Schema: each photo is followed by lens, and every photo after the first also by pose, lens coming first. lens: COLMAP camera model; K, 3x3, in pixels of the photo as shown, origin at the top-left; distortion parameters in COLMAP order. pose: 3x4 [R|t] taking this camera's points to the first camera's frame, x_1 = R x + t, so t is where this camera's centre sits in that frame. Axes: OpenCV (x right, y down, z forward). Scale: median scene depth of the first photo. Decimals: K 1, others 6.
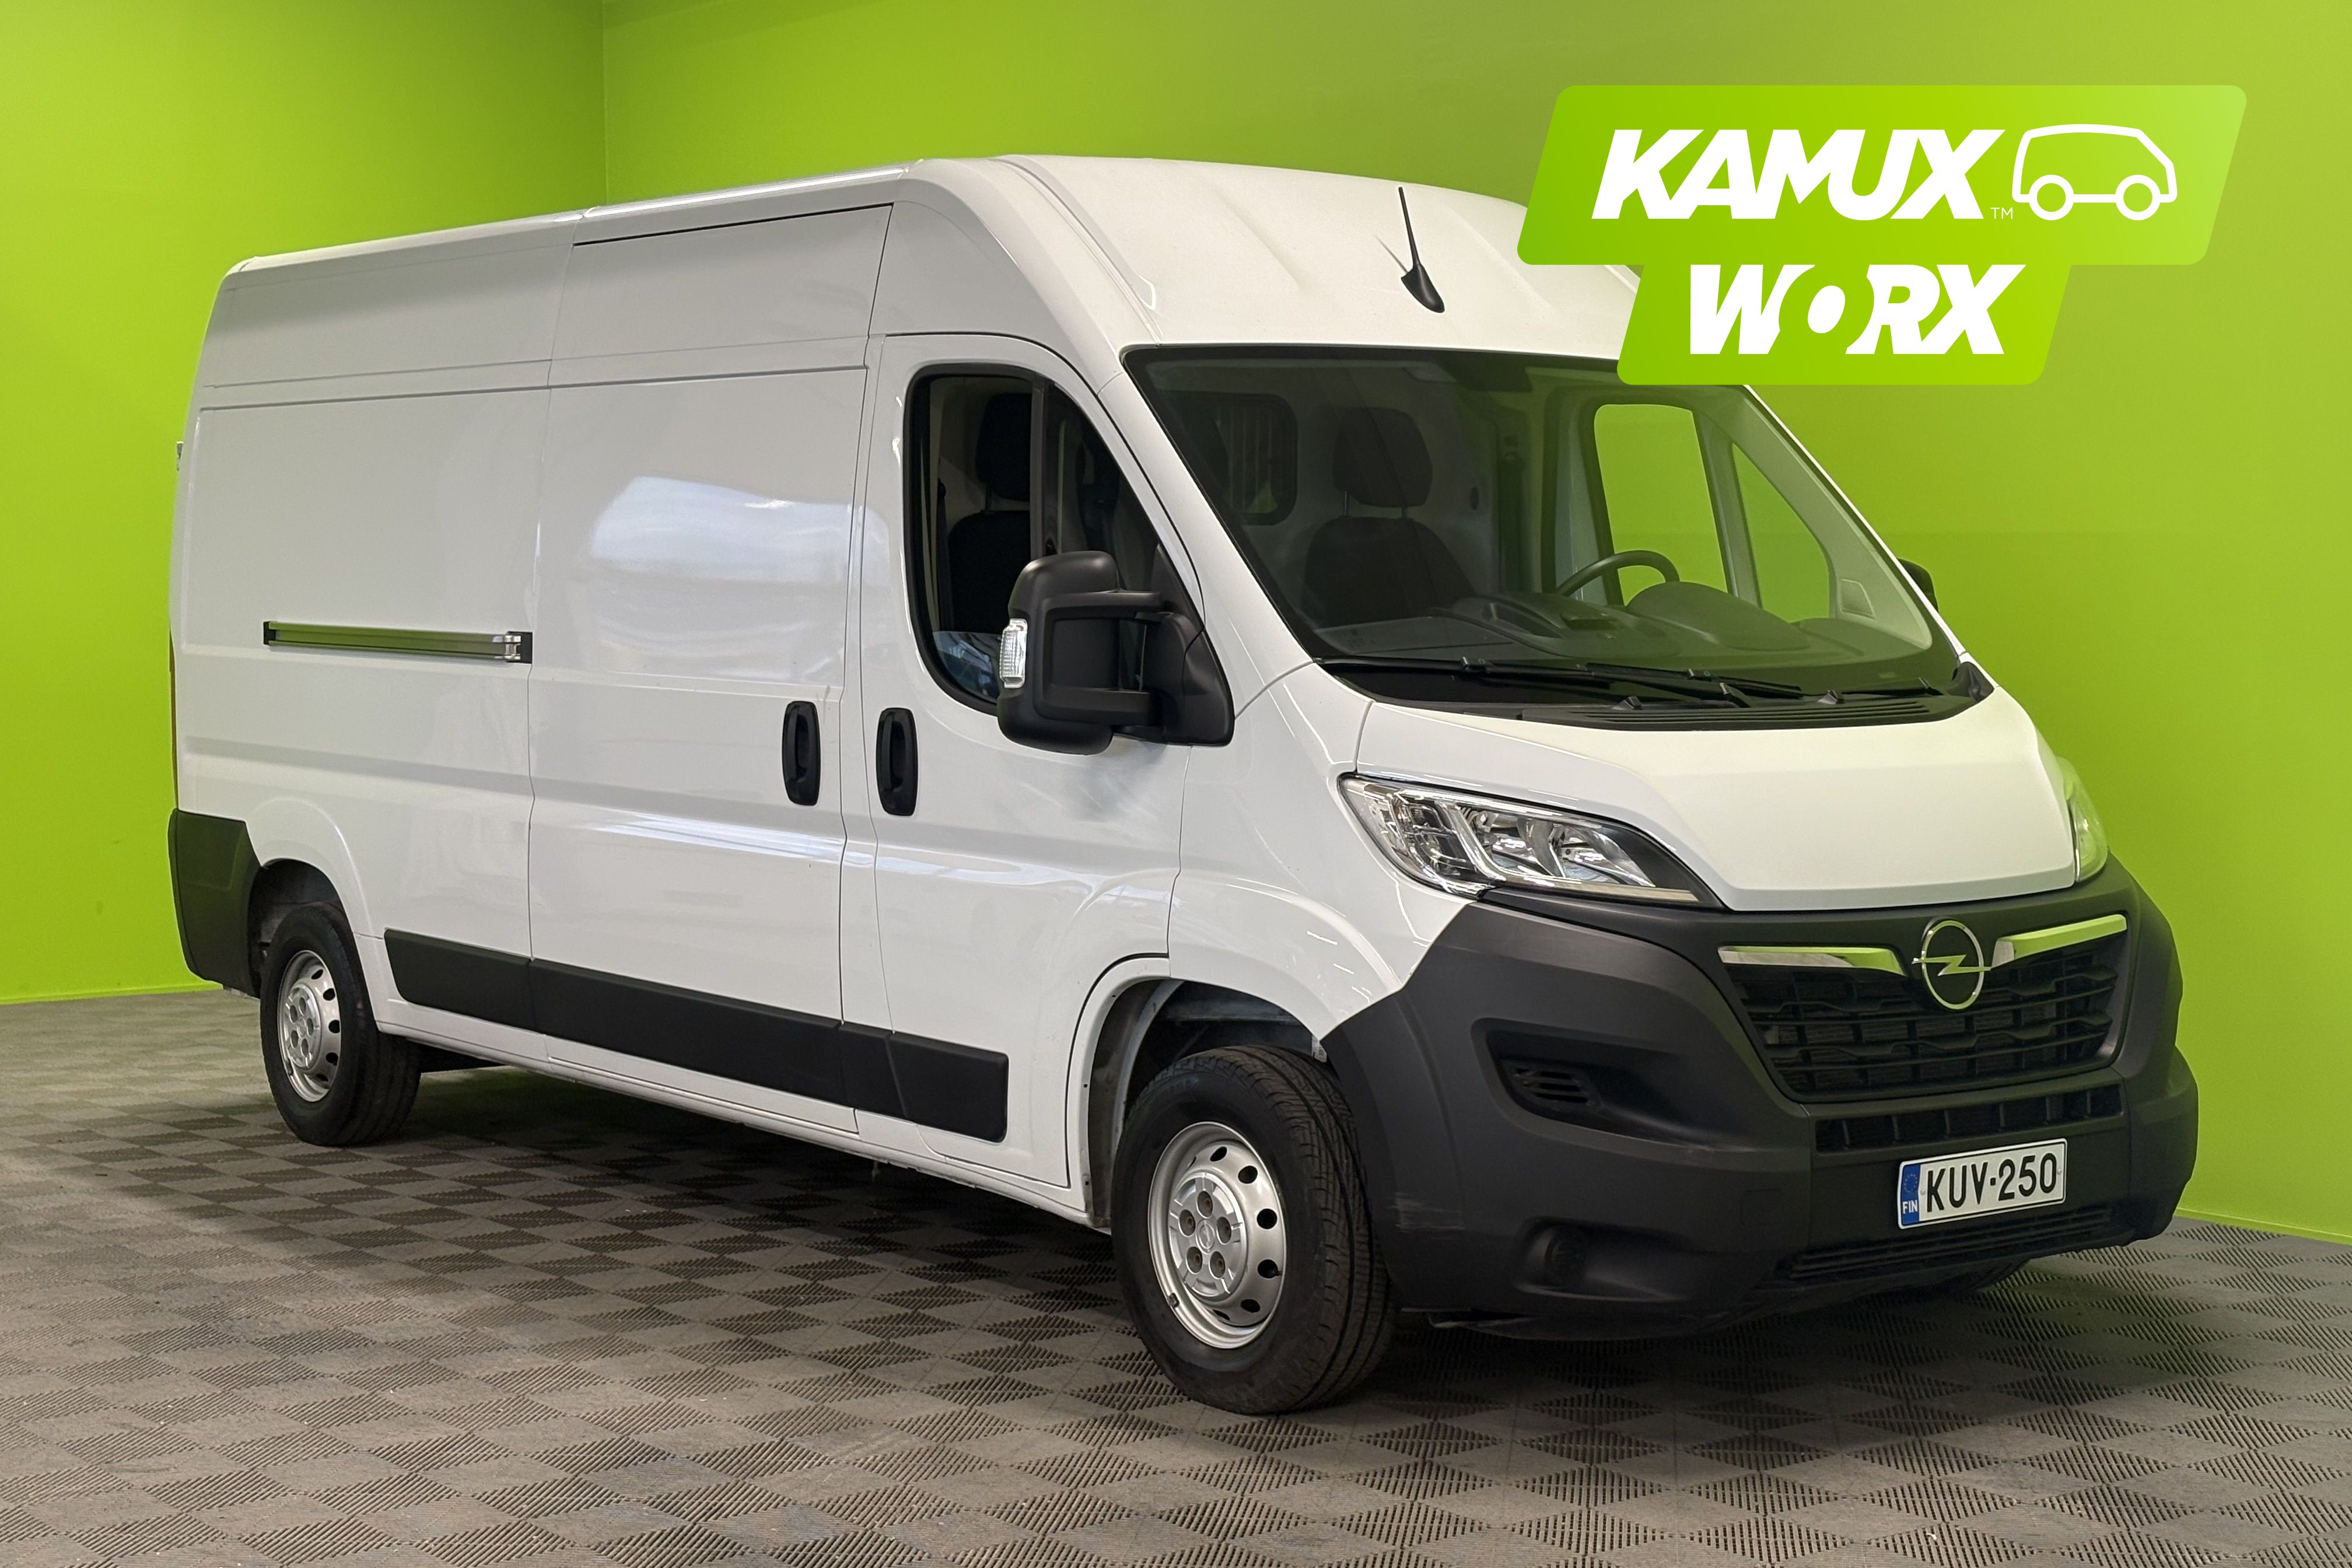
lens RADIAL K [[3734.3, 0, 1176.0], [0, 3734.3, 784.0], [0, 0, 1]] dist [-0.000242, -0.000788]
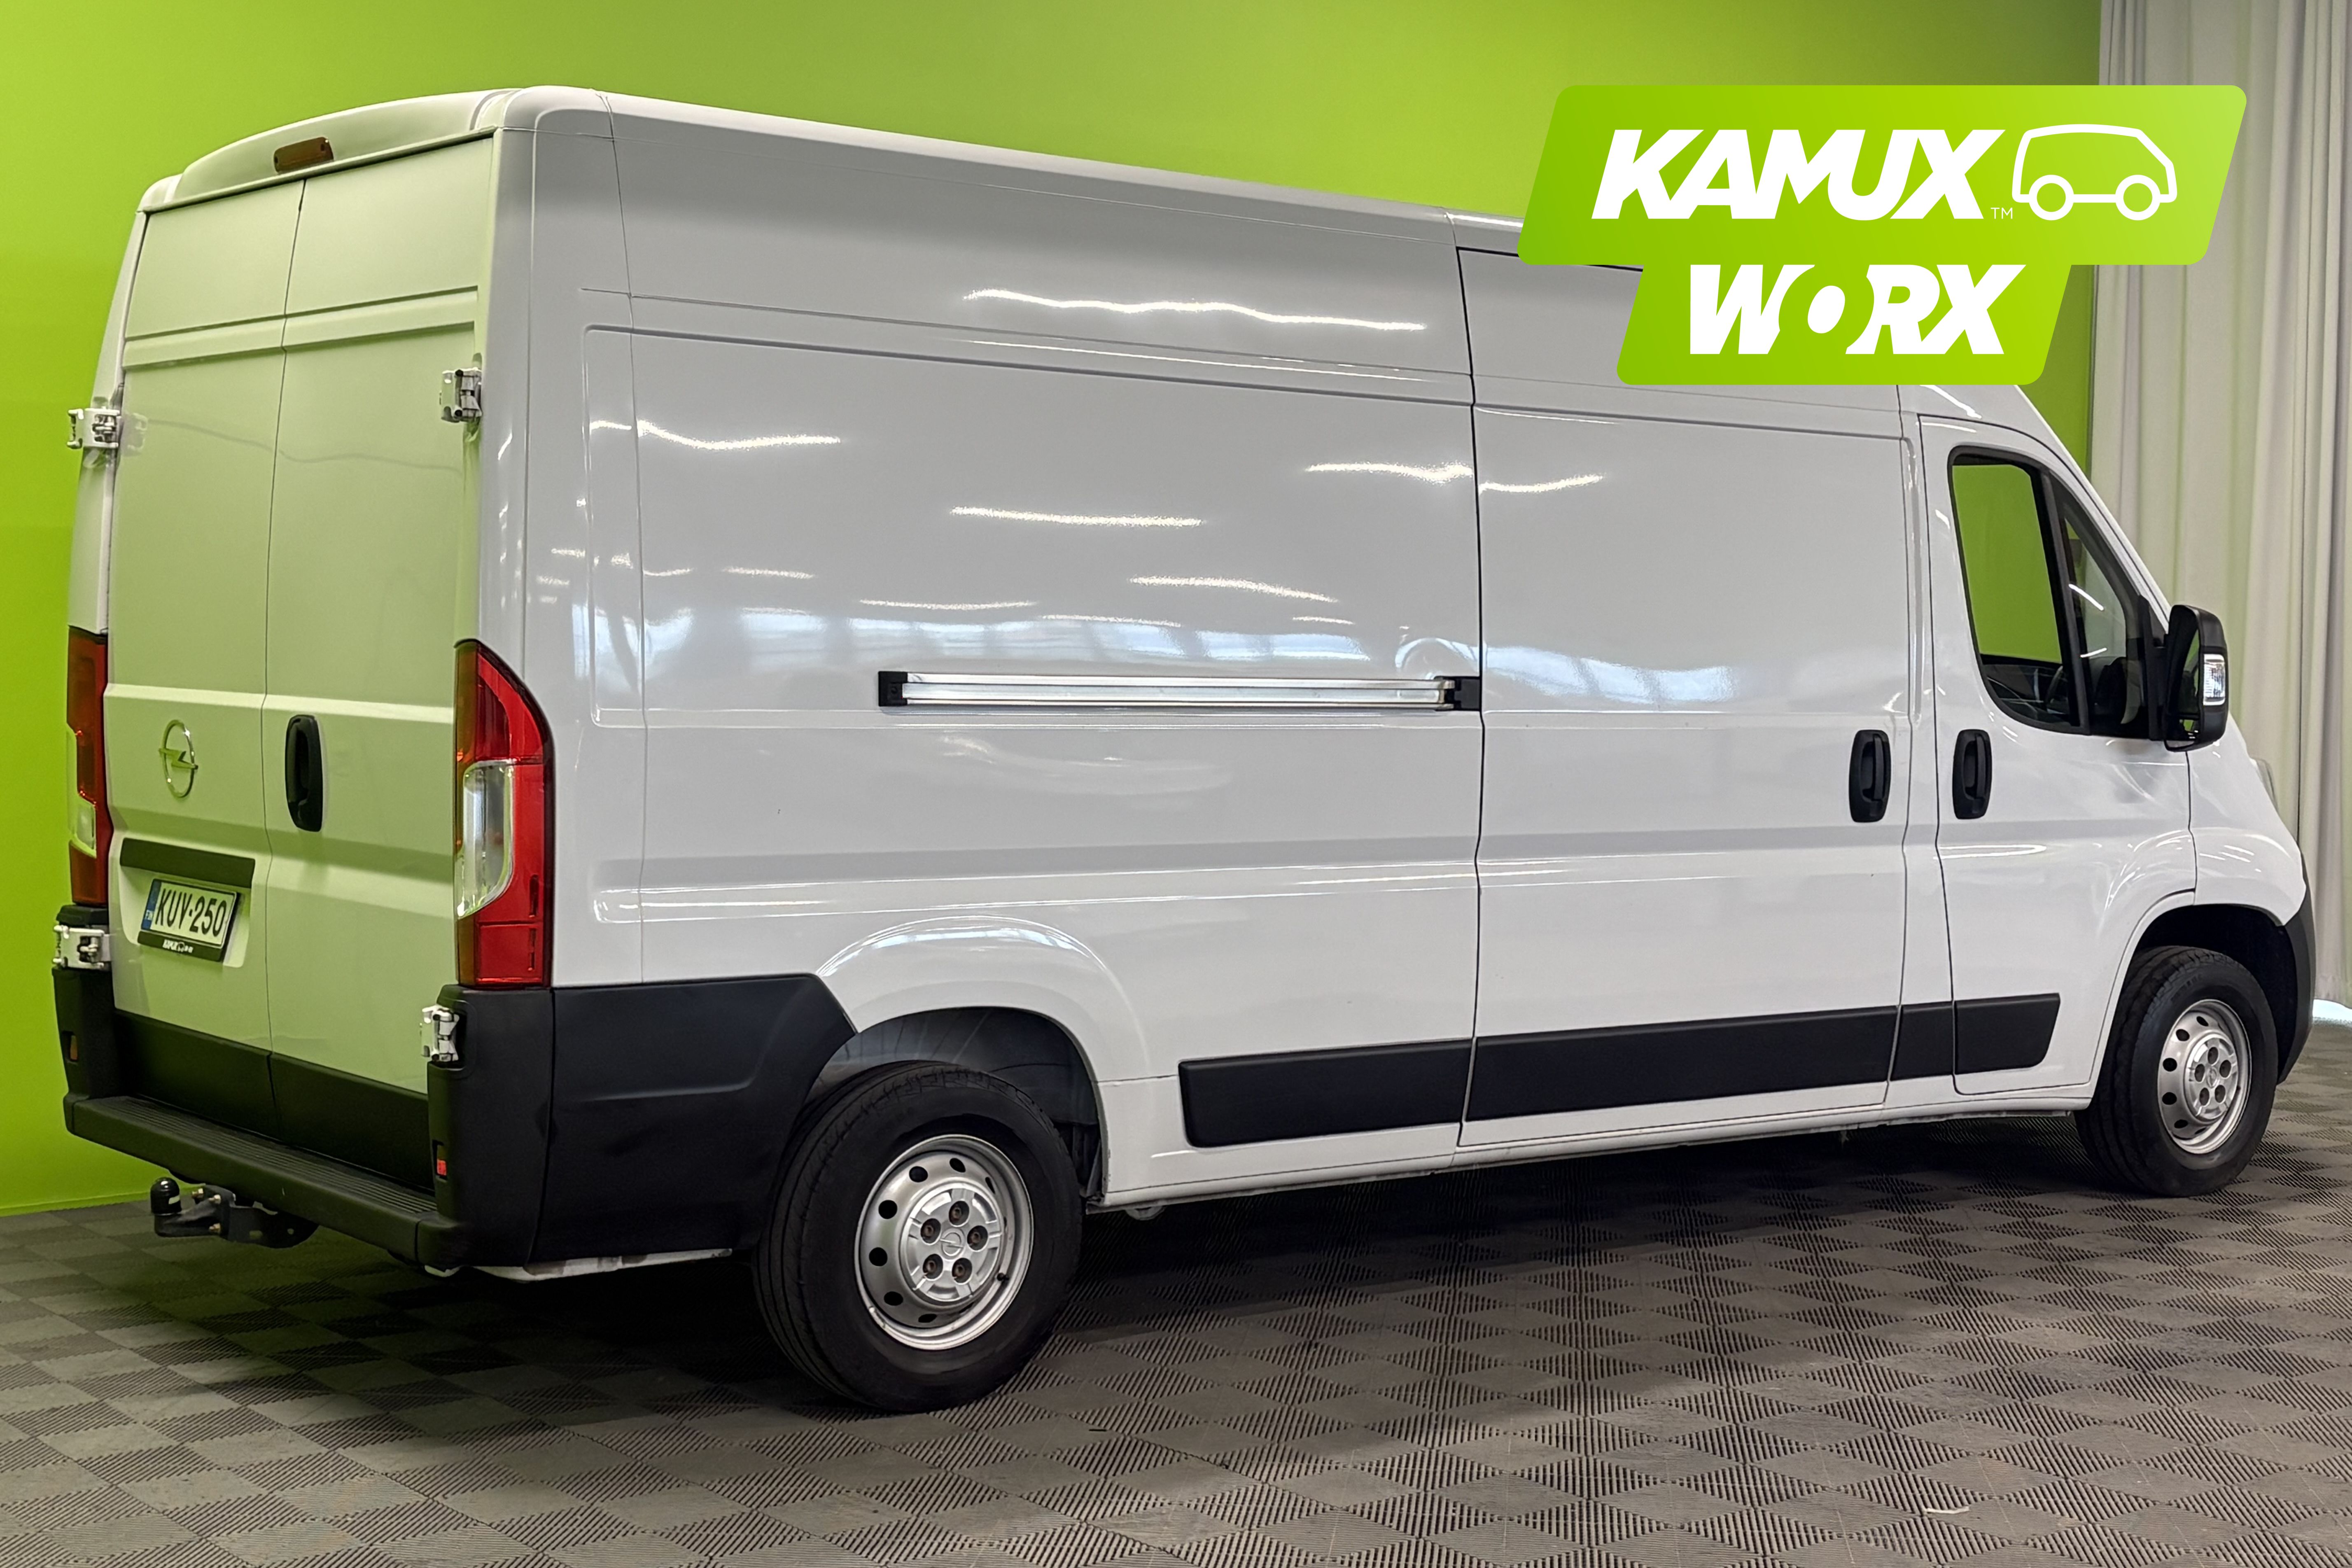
lens RADIAL K [[3285.7, 0, 1176.0], [0, 3285.7, 784.0], [0, 0, 1]] dist [0.016514, 0.029194]
pose [[-0.030486, -0.045999, 0.998476, -1.095363], [0.048362, 0.997703, 0.047440, -0.063860], [-0.998365, 0.049734, -0.028192, 1.254318]]
